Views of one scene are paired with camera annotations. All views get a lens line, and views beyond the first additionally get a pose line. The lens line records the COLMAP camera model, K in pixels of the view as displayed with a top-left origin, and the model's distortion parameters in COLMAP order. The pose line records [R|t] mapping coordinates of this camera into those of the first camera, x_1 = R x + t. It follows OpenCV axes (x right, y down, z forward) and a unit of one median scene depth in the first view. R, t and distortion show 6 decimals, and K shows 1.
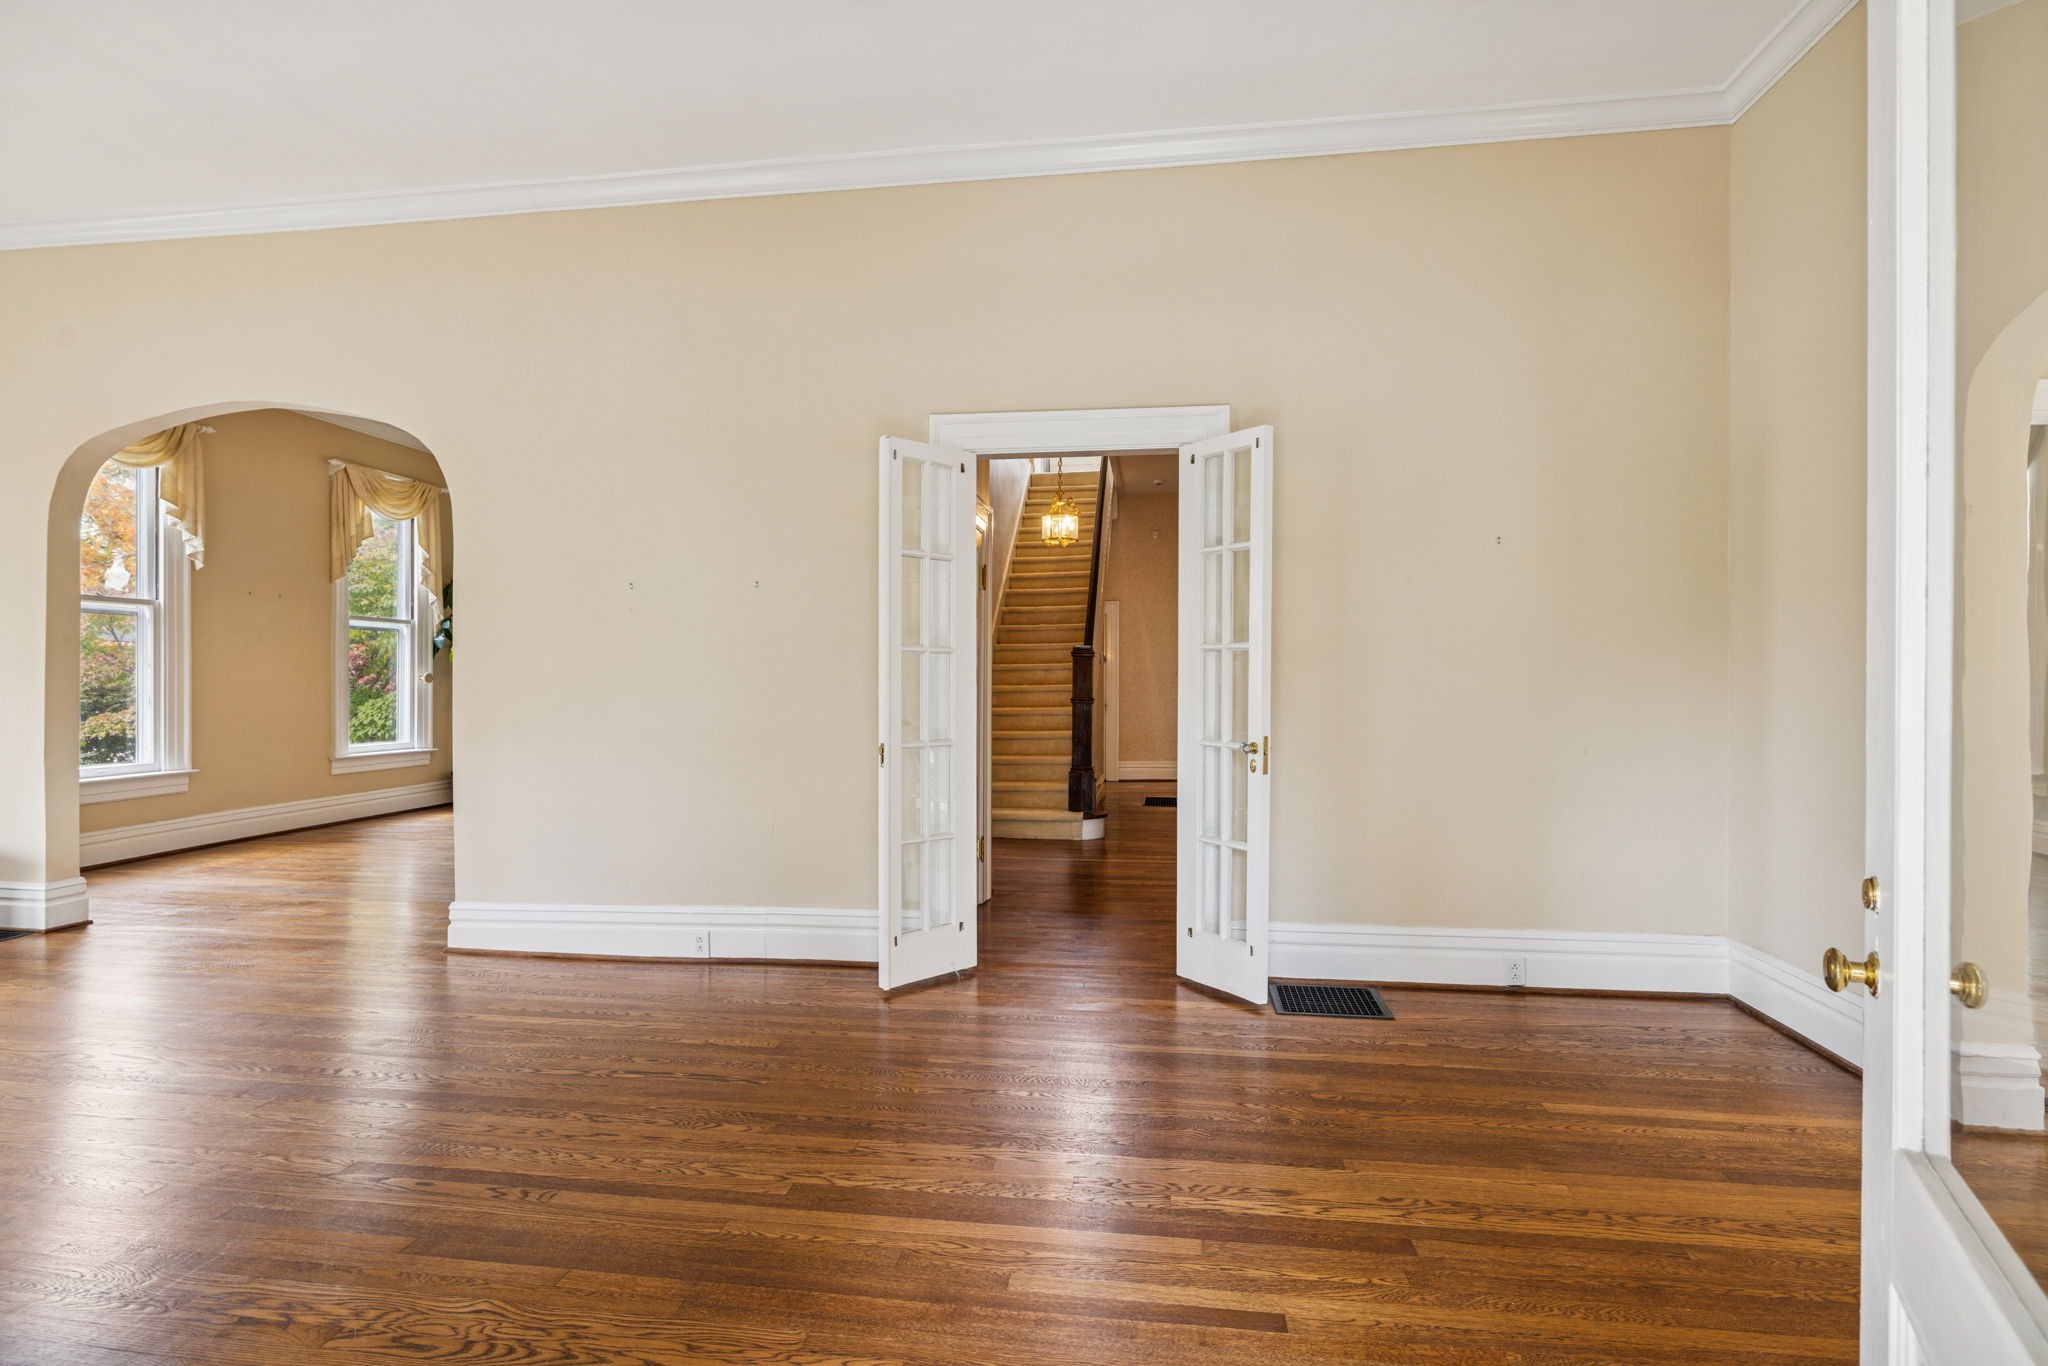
lens RADIAL K [[853.0, 0, 1026.5], [0, 853.0, 689.3], [0, 0, 1]] dist [-0.000236, 0.000502]
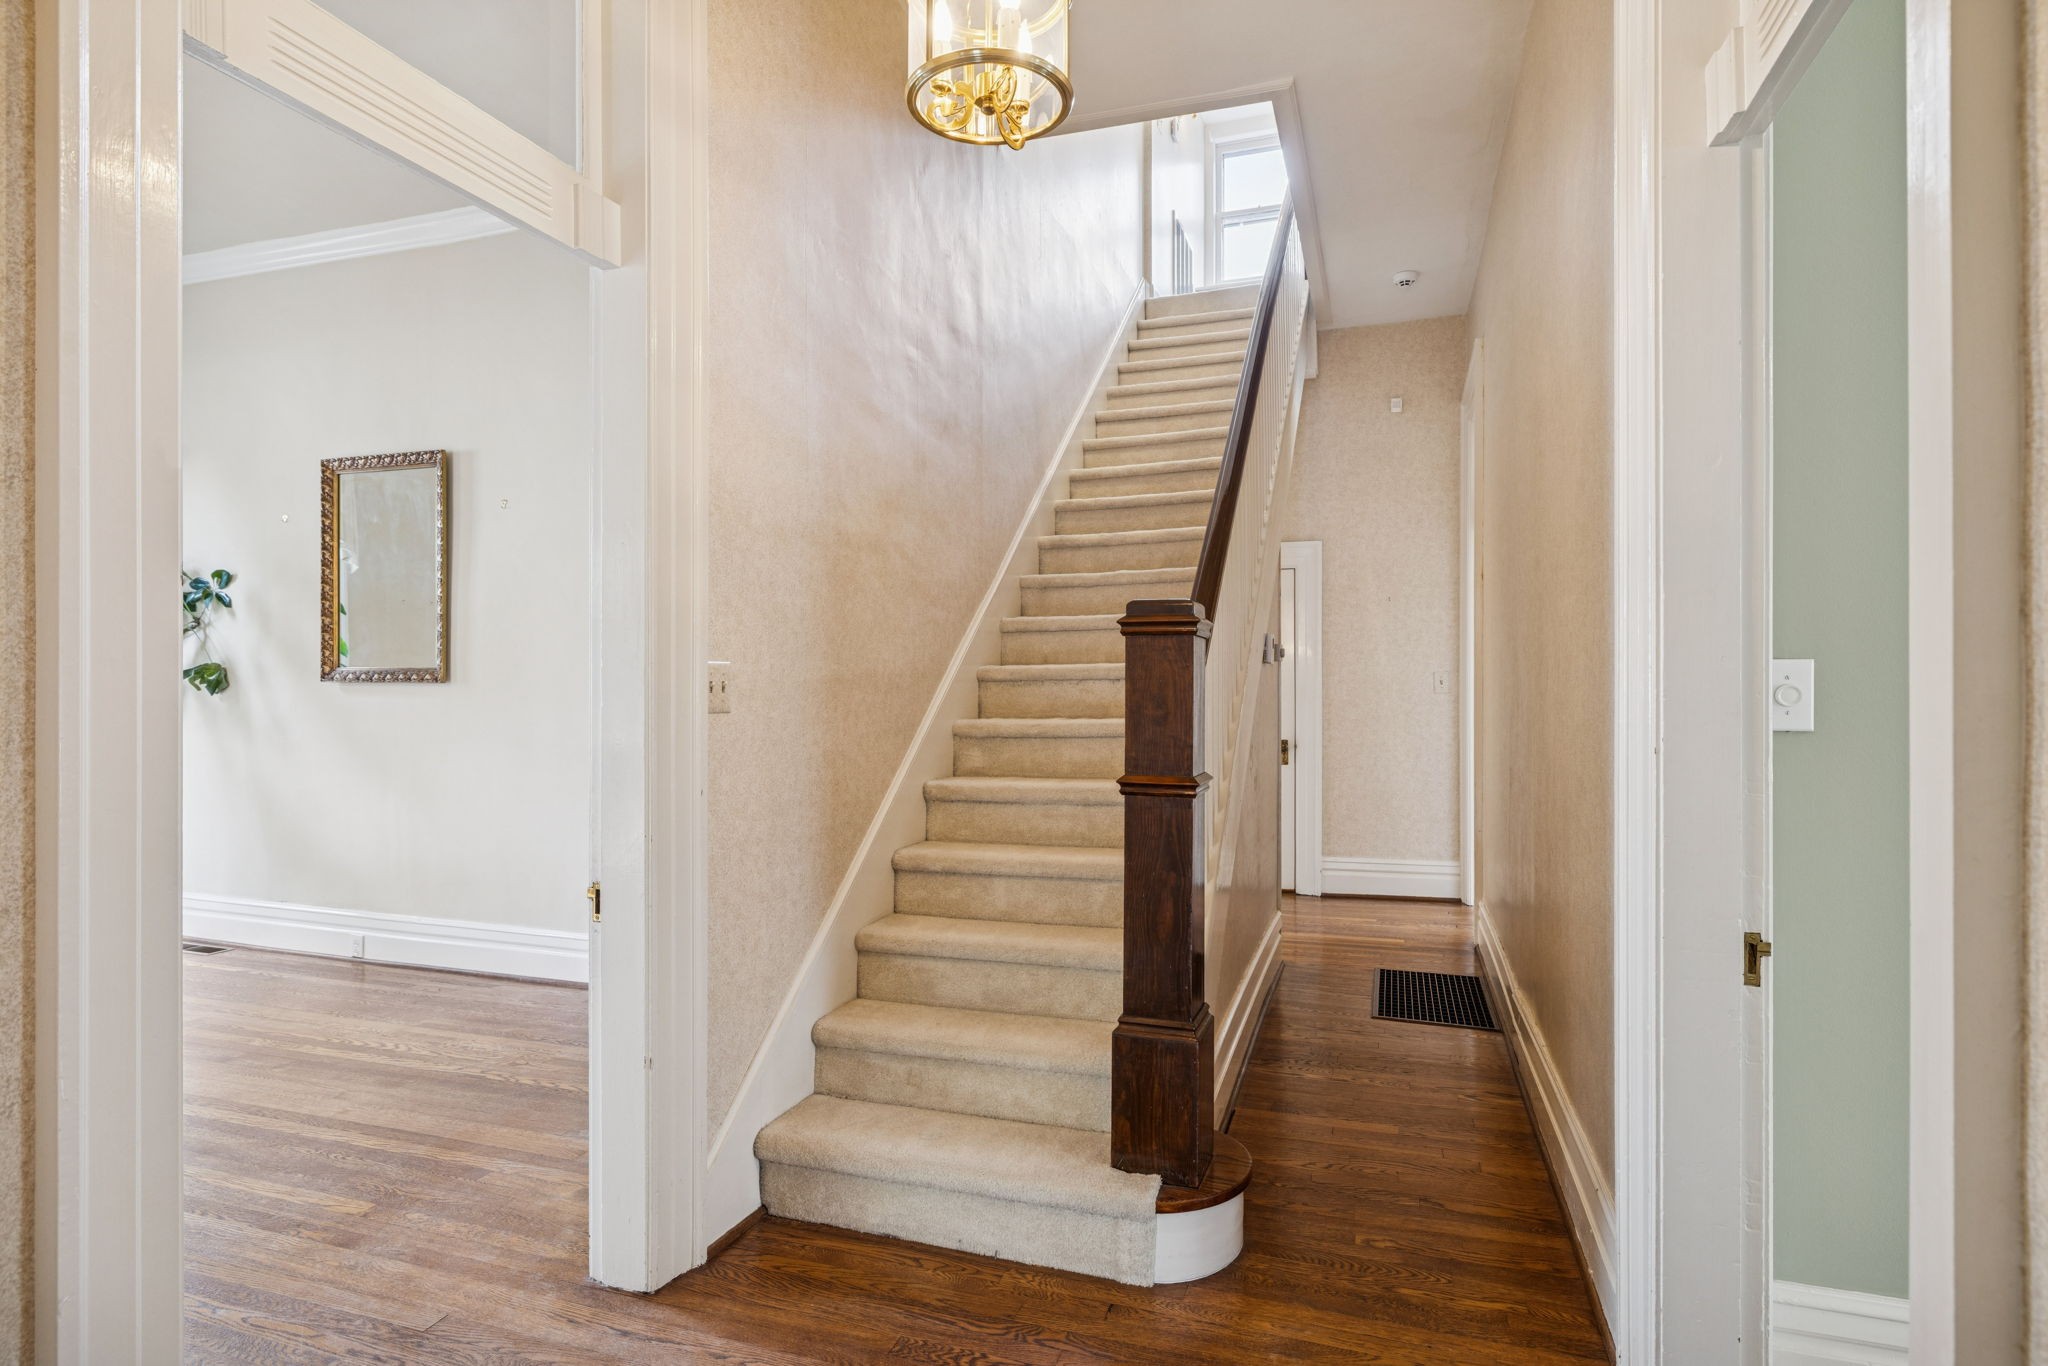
lens RADIAL K [[990.1, 0, 1005.2], [0, 990.1, 669.4], [0, 0, 1]] dist [-0.005514, 0.002105]
pose [[0.976101, -0.004173, -0.217276, 0.084639], [0.000024, 0.999818, -0.019098, -0.021125], [0.217316, 0.018636, 0.975923, 0.624566]]
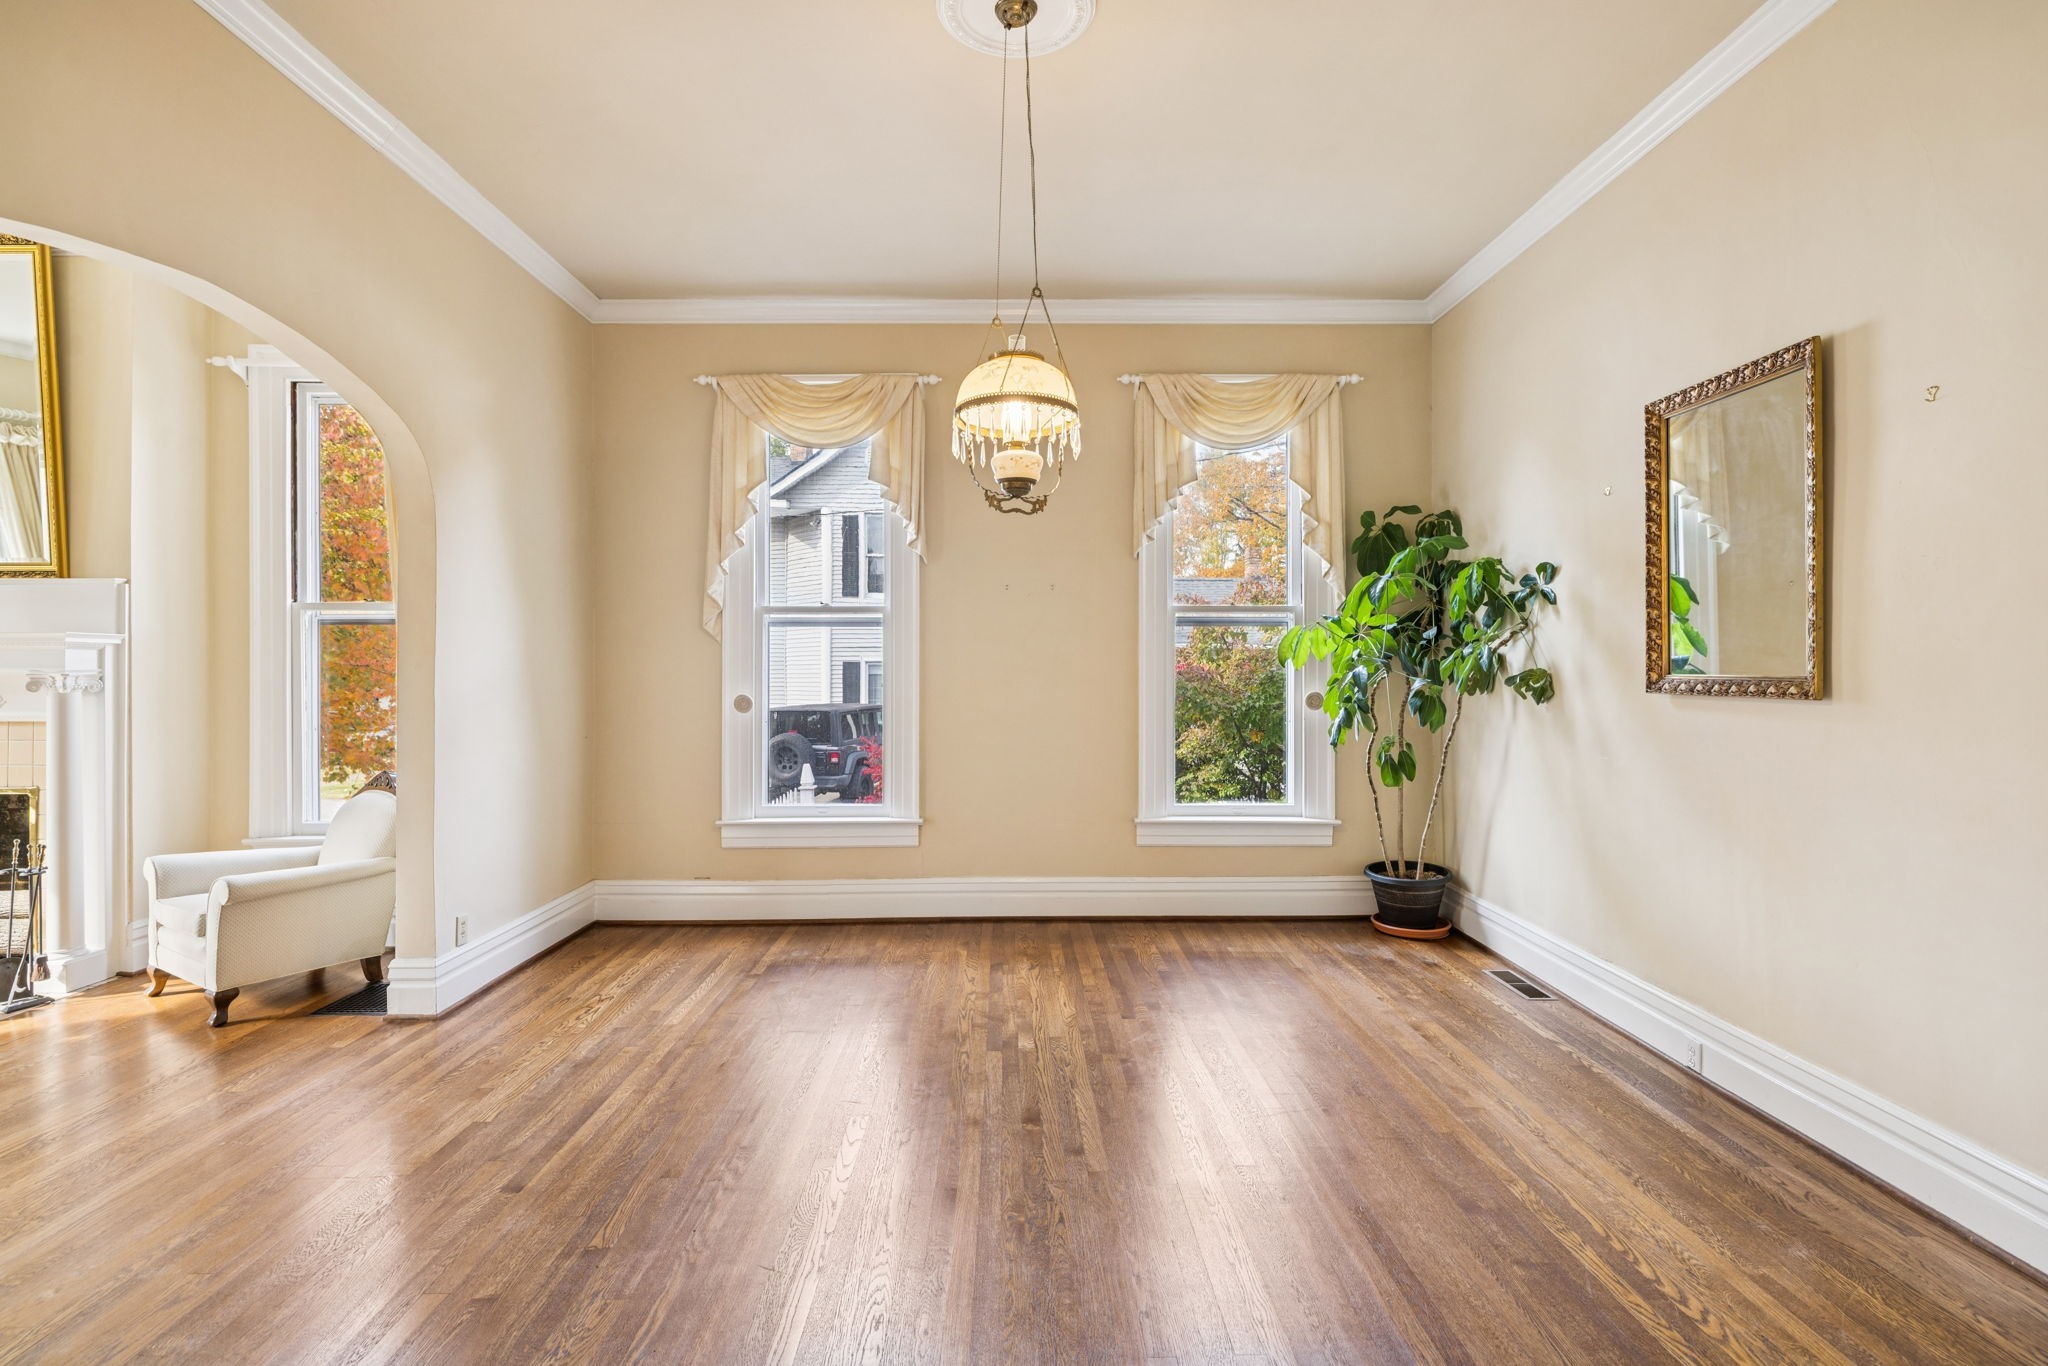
lens RADIAL K [[990.1, 0, 1005.2], [0, 990.1, 669.4], [0, 0, 1]] dist [-0.005514, 0.002105]
pose [[0.114819, -0.005160, -0.993373, -0.053768], [-0.012929, 0.999894, -0.006688, -0.031253], [0.993302, 0.013611, 0.114740, 0.804254]]
